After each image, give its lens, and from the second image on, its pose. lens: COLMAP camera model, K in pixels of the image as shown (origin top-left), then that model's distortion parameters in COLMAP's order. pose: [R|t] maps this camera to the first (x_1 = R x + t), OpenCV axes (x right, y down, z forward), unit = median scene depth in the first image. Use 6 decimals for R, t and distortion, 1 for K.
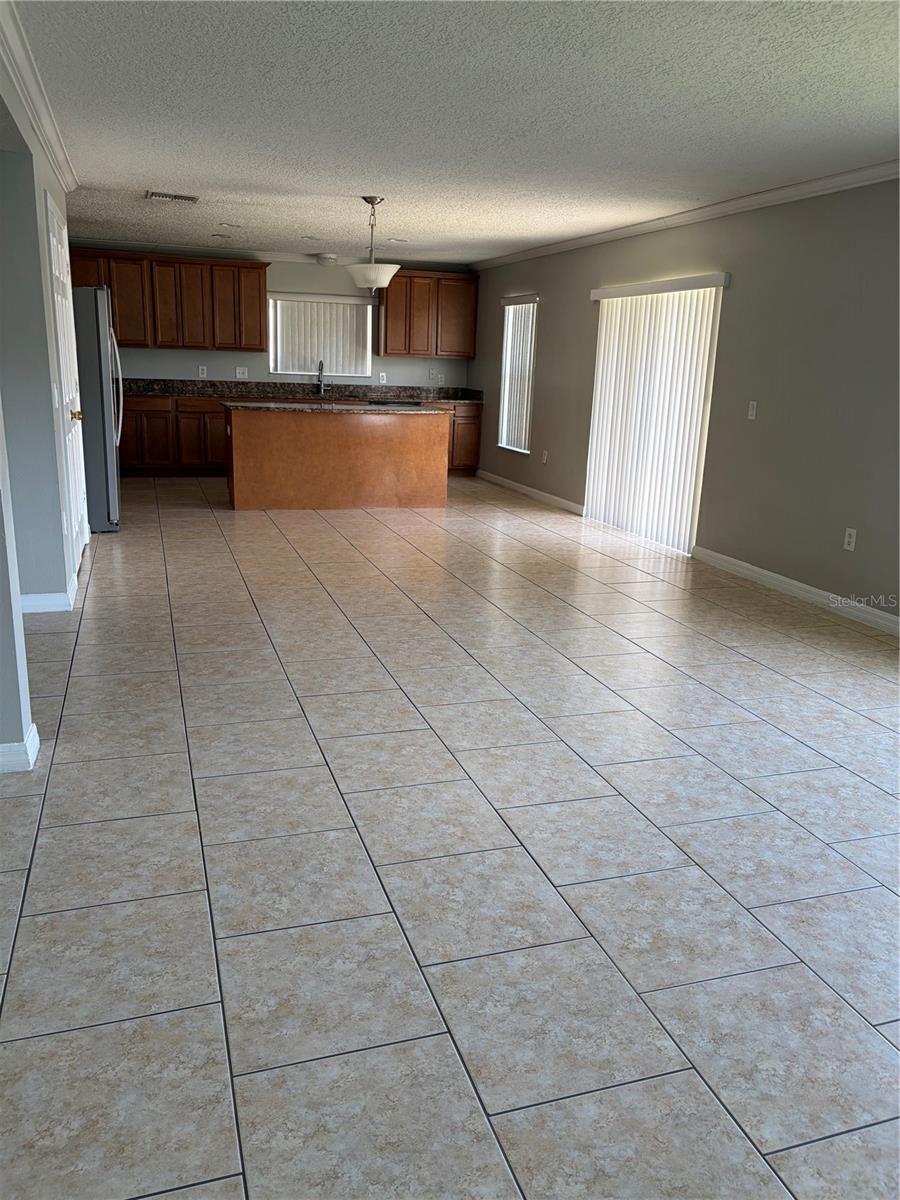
lens RADIAL K [[933.6, 0, 450.0], [0, 933.6, 600.0], [0, 0, 1]] dist [0.120522, -0.305372]
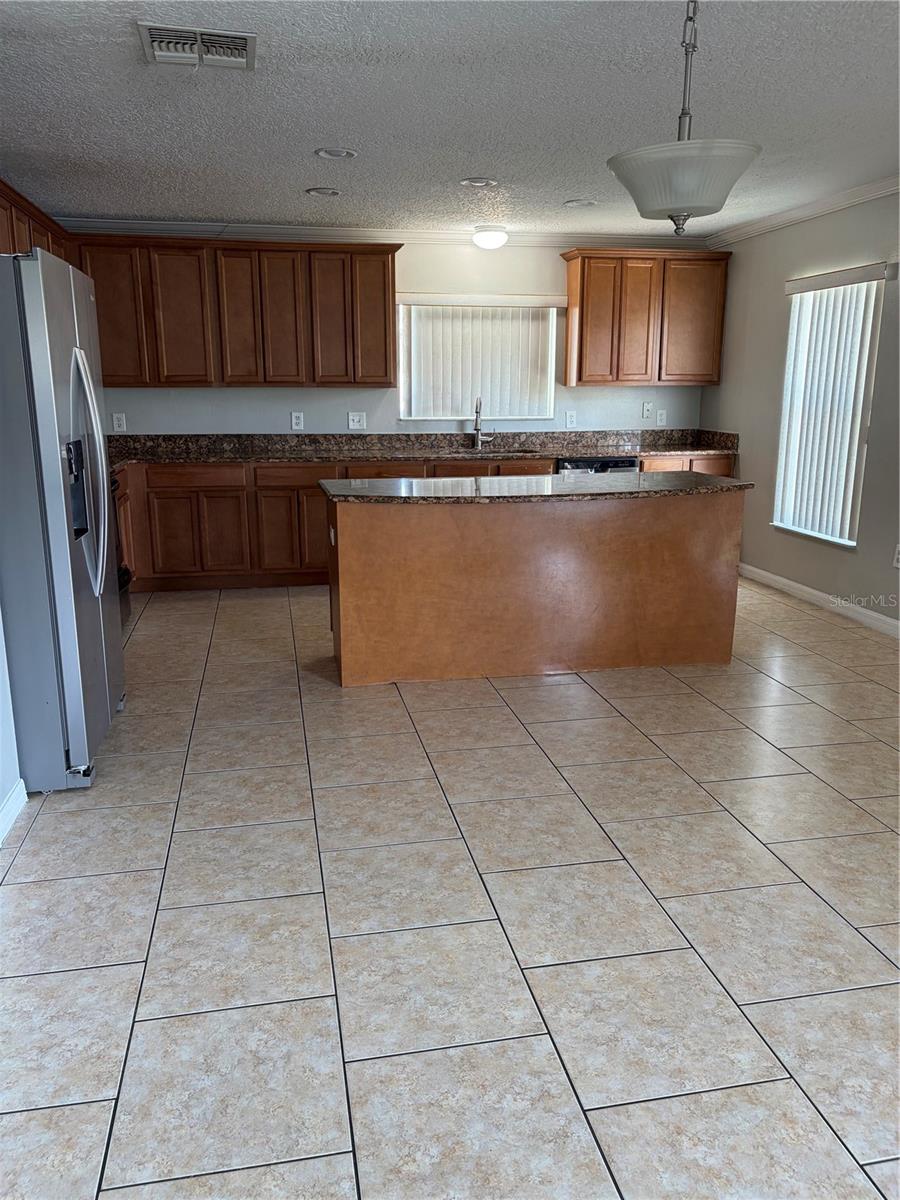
lens RADIAL K [[933.6, 0, 450.0], [0, 933.6, 600.0], [0, 0, 1]] dist [0.120522, -0.305372]
pose [[0.992627, -0.006891, -0.121015, -0.085982], [0.003279, 0.999544, -0.030022, -0.104964], [0.121167, 0.029404, 0.992197, 0.397529]]
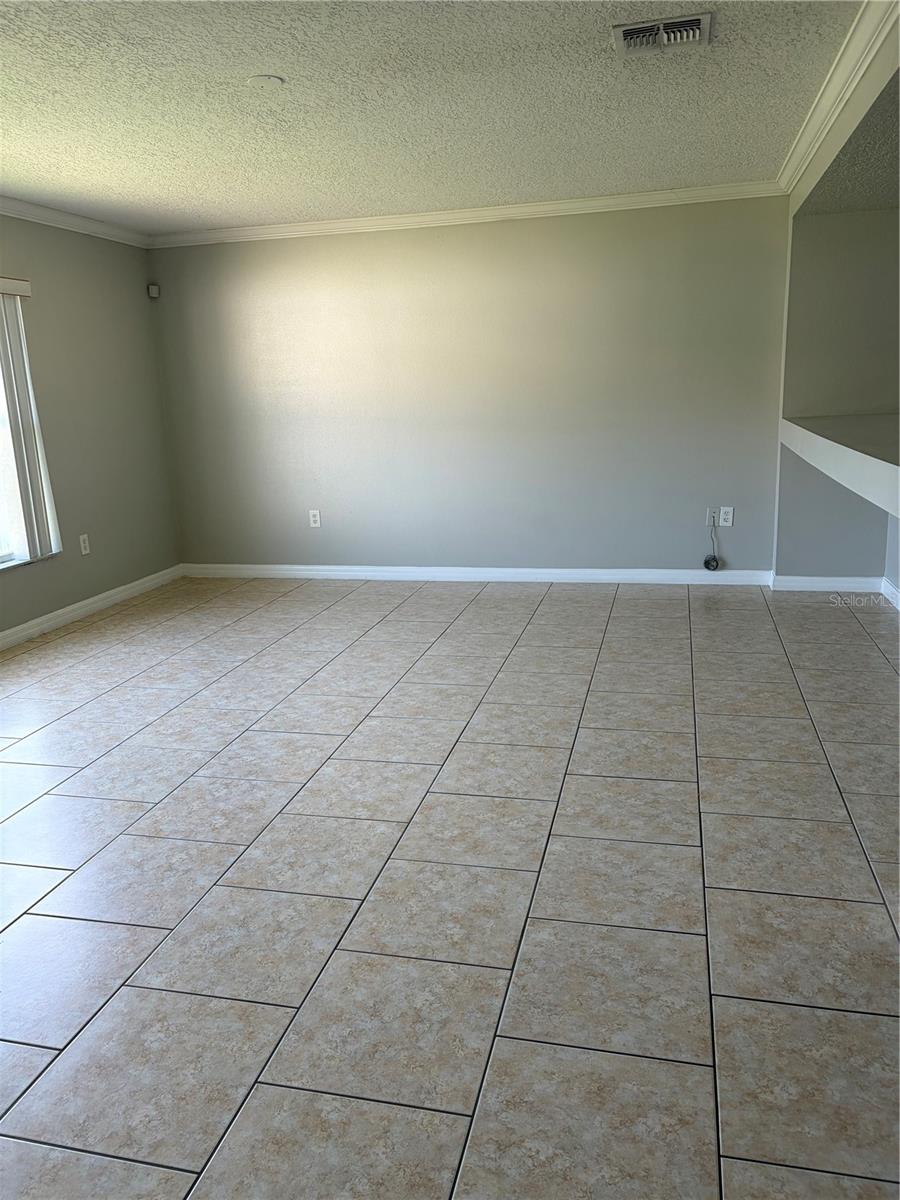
lens RADIAL K [[893.6, 0, 445.3], [0, 893.6, 600.2], [0, 0, 1]] dist [0.009496, -0.003259]
pose [[-0.847686, -0.123024, 0.516037, -0.461105], [0.145424, 0.881589, 0.449058, -0.416839], [-0.510177, 0.455705, -0.729419, 1.585760]]
